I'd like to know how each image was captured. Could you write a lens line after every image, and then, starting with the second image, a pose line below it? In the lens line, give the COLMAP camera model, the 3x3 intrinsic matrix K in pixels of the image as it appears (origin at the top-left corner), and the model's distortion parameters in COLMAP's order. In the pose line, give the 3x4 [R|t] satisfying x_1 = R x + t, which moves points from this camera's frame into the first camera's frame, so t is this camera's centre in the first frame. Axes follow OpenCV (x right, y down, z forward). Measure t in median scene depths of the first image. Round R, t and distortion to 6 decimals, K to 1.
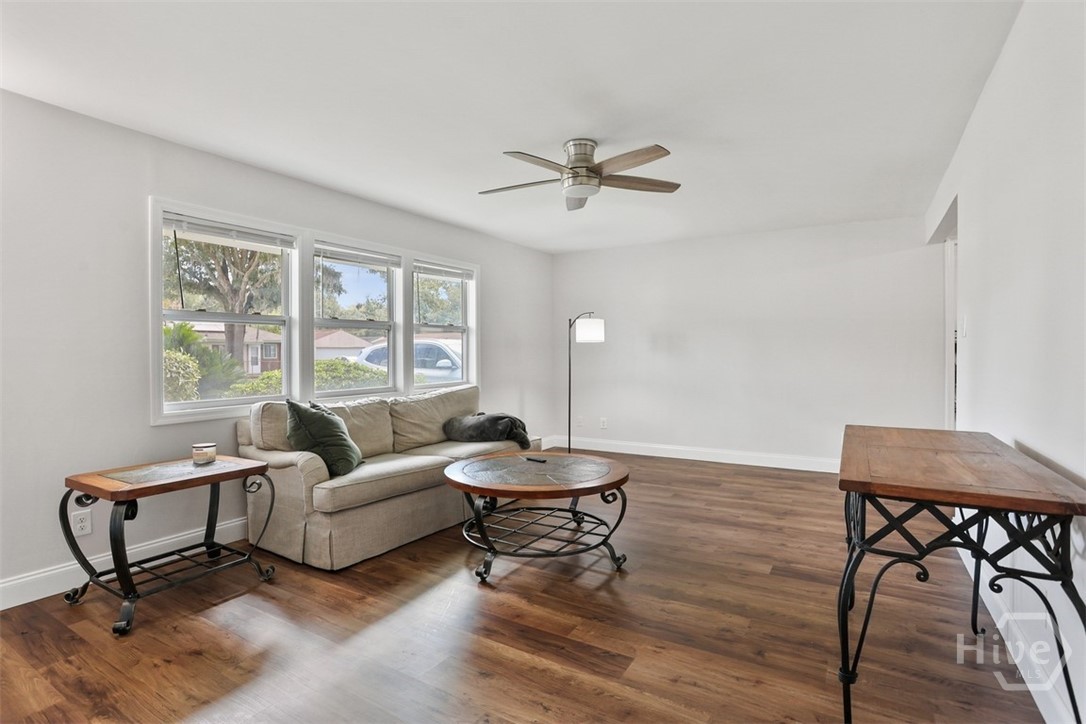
lens RADIAL K [[521.6, 0, 573.5], [0, 521.6, 356.8], [0, 0, 1]] dist [-0.048323, 0.005859]
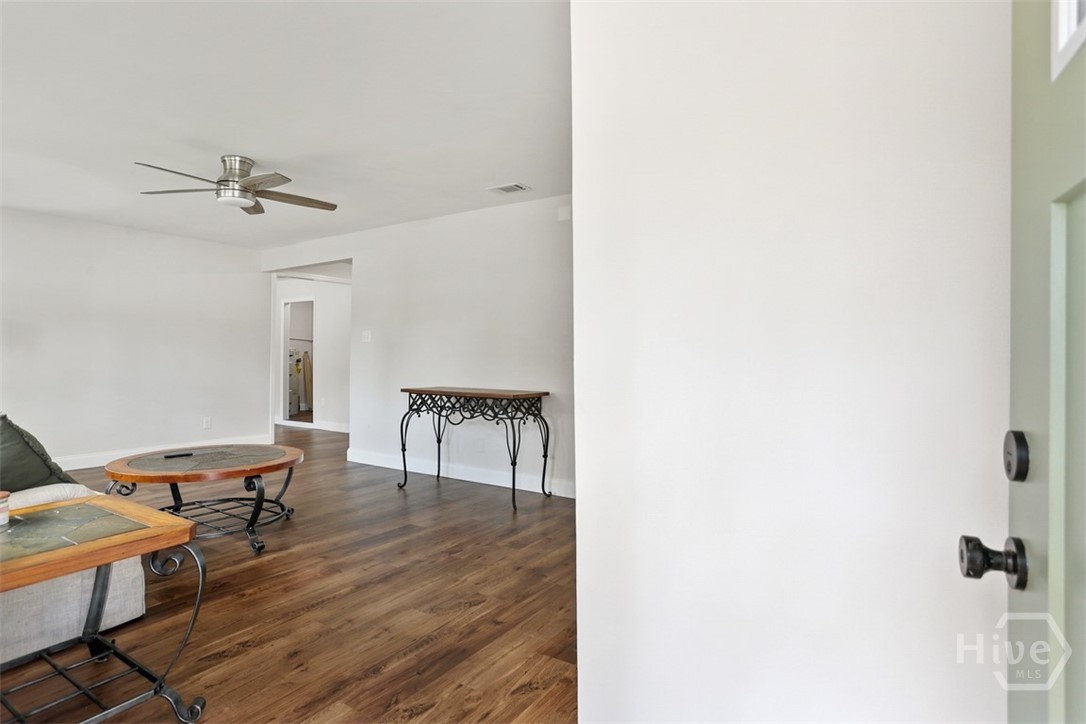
lens RADIAL K [[597.0, 0, 520.4], [0, 597.0, 360.0], [0, 0, 1]] dist [-0.030585, 0.002978]
pose [[0.067514, -0.000945, 0.997718, -1.310478], [0.002079, 0.999998, 0.000806, 0.021911], [-0.997716, 0.002020, 0.067516, 0.345429]]
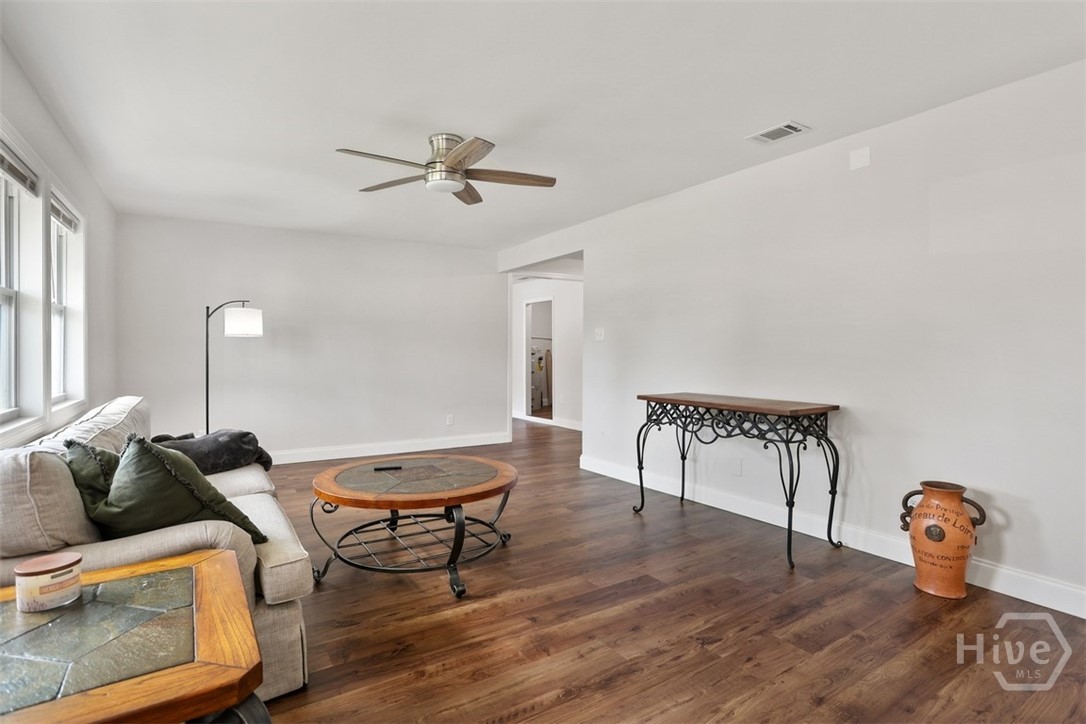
lens RADIAL K [[521.6, 0, 503.4], [0, 521.6, 349.4], [0, 0, 1]] dist [-0.048323, 0.005859]
pose [[0.501560, 0.006047, 0.865102, -0.877981], [0.006151, 0.999925, -0.010556, 0.005029], [-0.865101, 0.010615, 0.501485, 0.450333]]
